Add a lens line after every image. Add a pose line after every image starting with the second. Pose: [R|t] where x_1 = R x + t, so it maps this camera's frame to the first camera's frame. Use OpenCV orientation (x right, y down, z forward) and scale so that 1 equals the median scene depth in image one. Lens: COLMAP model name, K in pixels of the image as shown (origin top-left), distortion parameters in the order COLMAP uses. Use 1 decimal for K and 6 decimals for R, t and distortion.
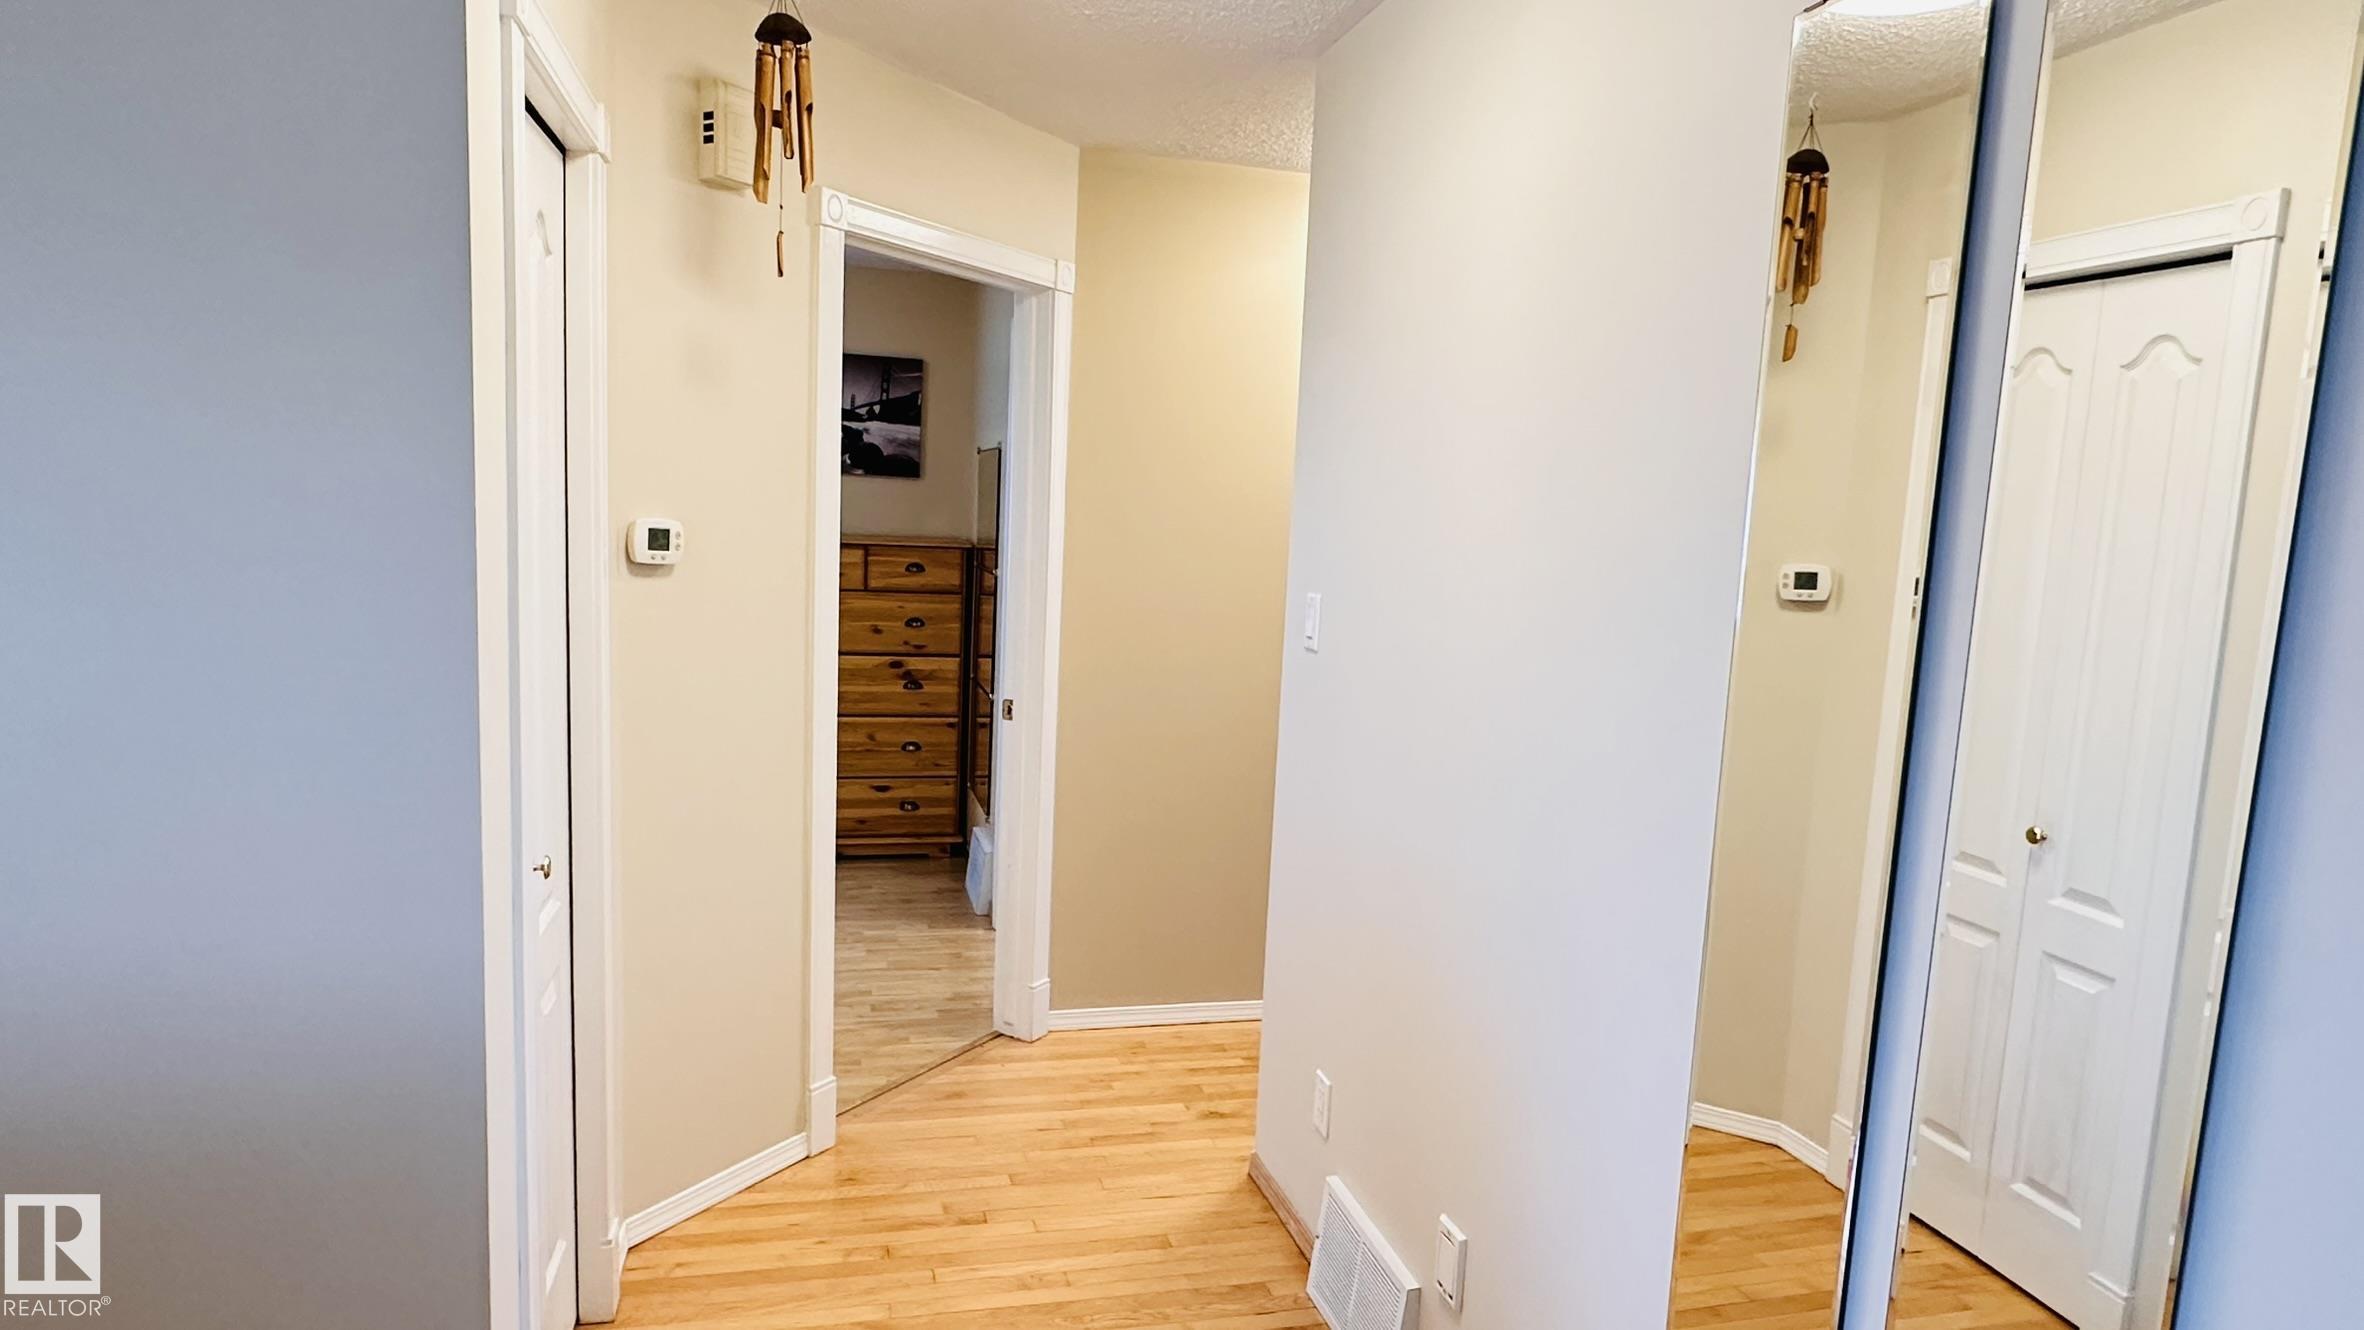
lens RADIAL K [[1365.2, 0, 1168.7], [0, 1365.2, 683.5], [0, 0, 1]] dist [-0.003634, -0.000668]
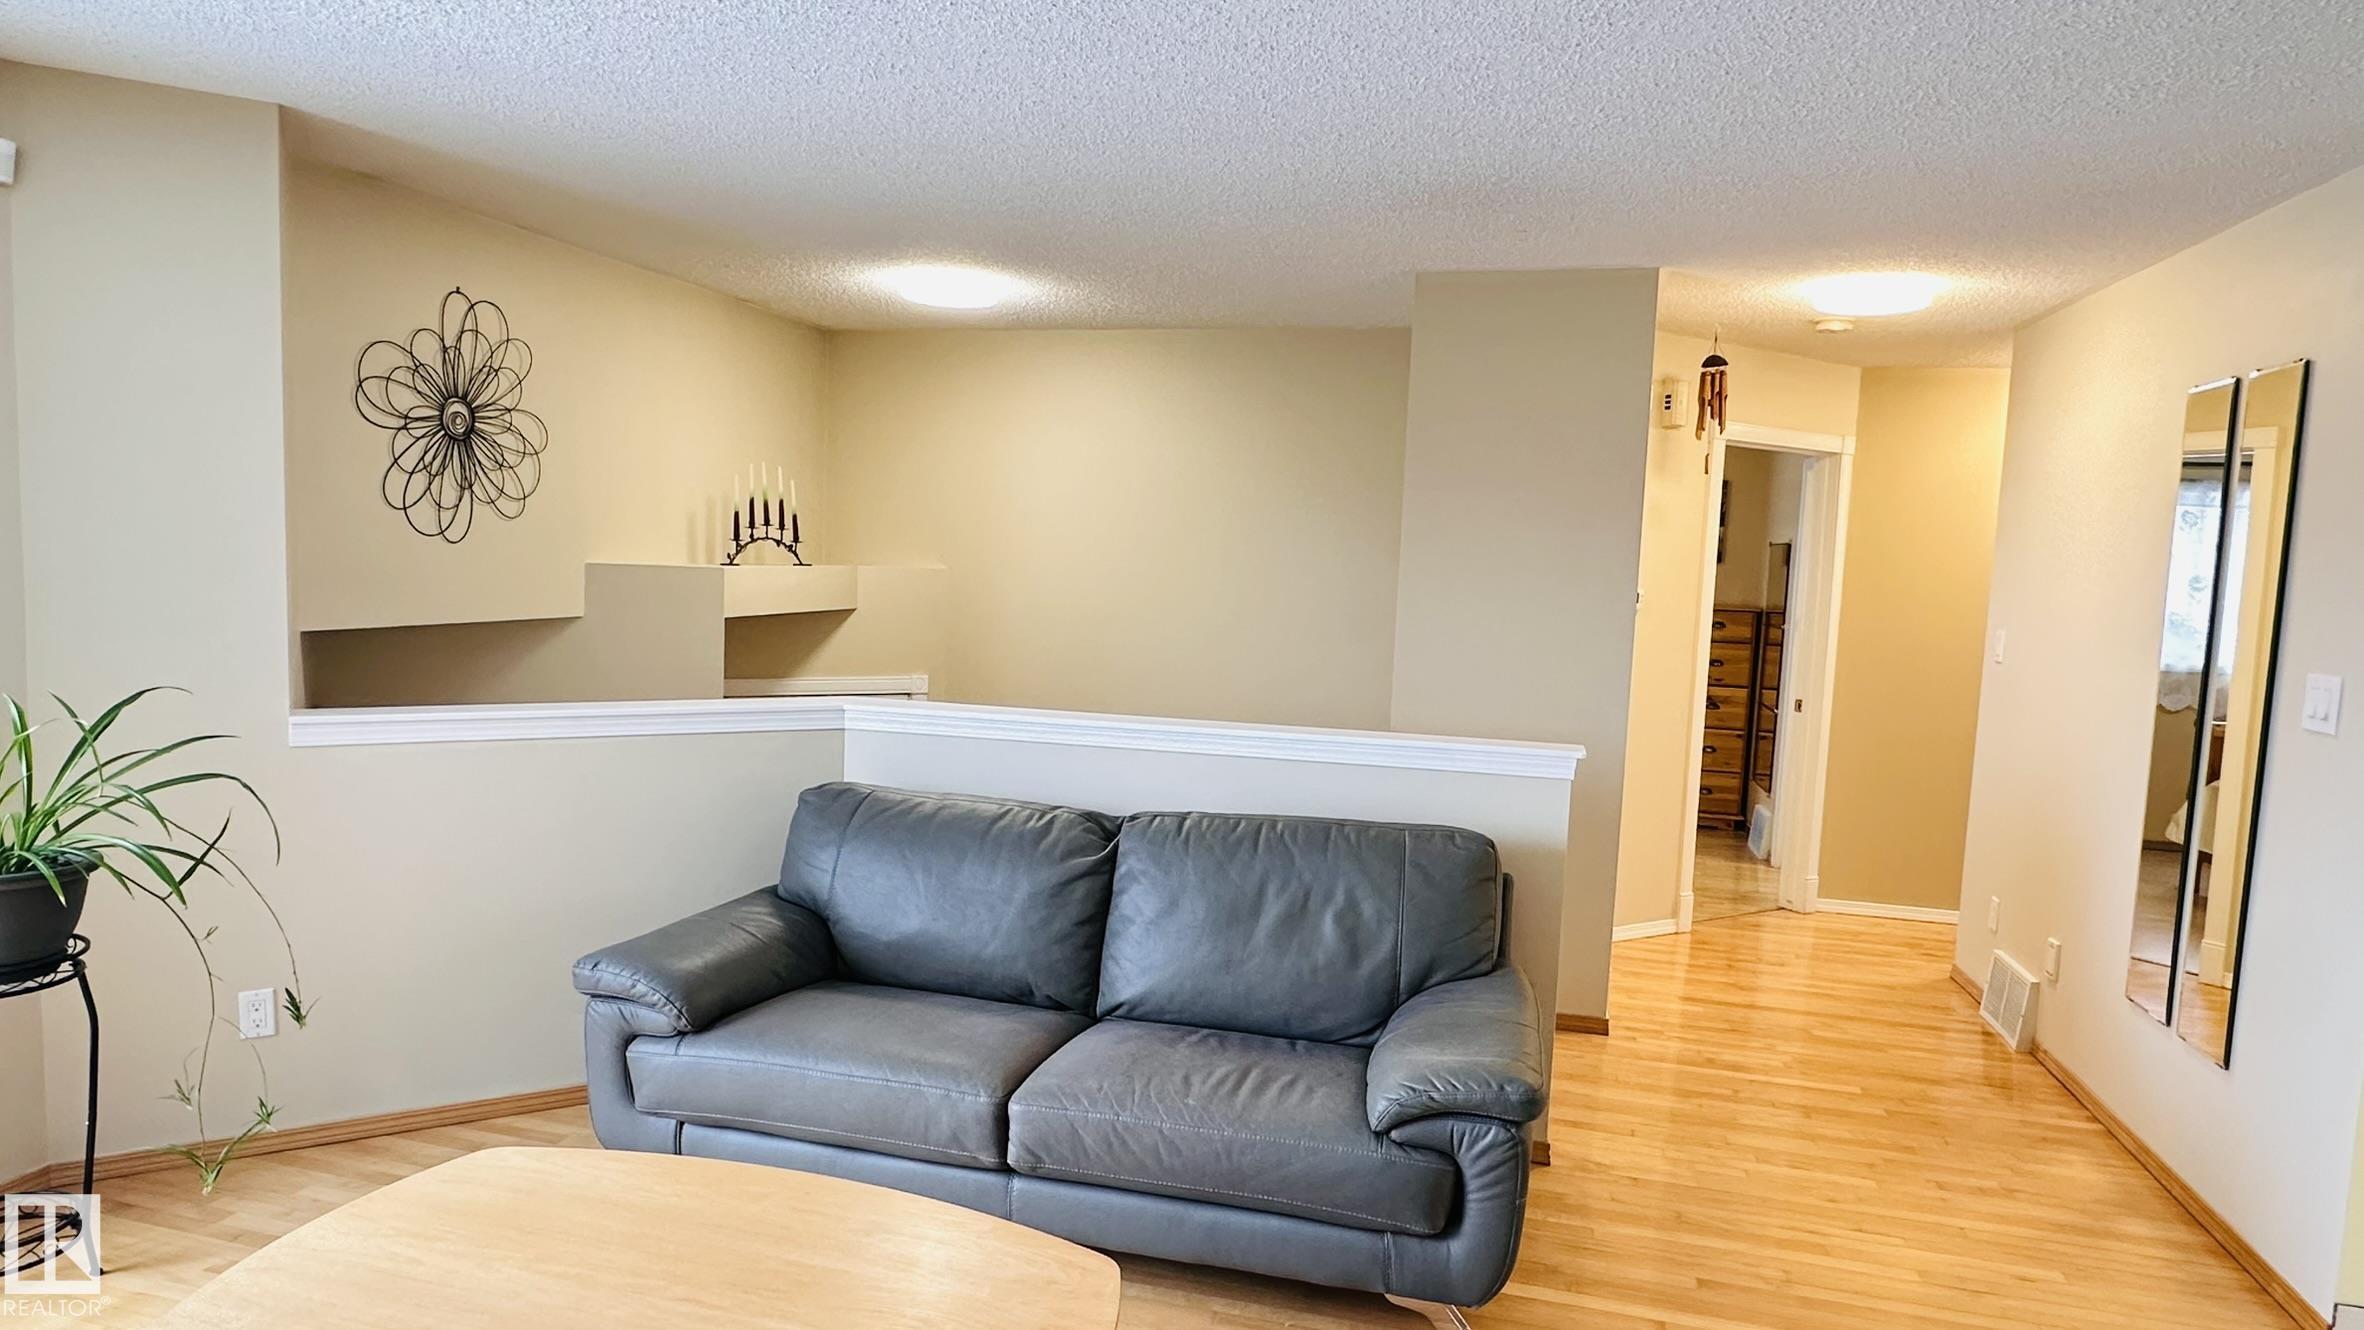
lens RADIAL K [[1369.8, 0, 1174.7], [0, 1369.8, 678.0], [0, 0, 1]] dist [-0.003585, 0.001643]
pose [[0.874261, 0.034275, -0.484244, 0.021648], [-0.063448, 0.997016, -0.043980, 0.102360], [0.481292, 0.069174, 0.873827, -0.776222]]
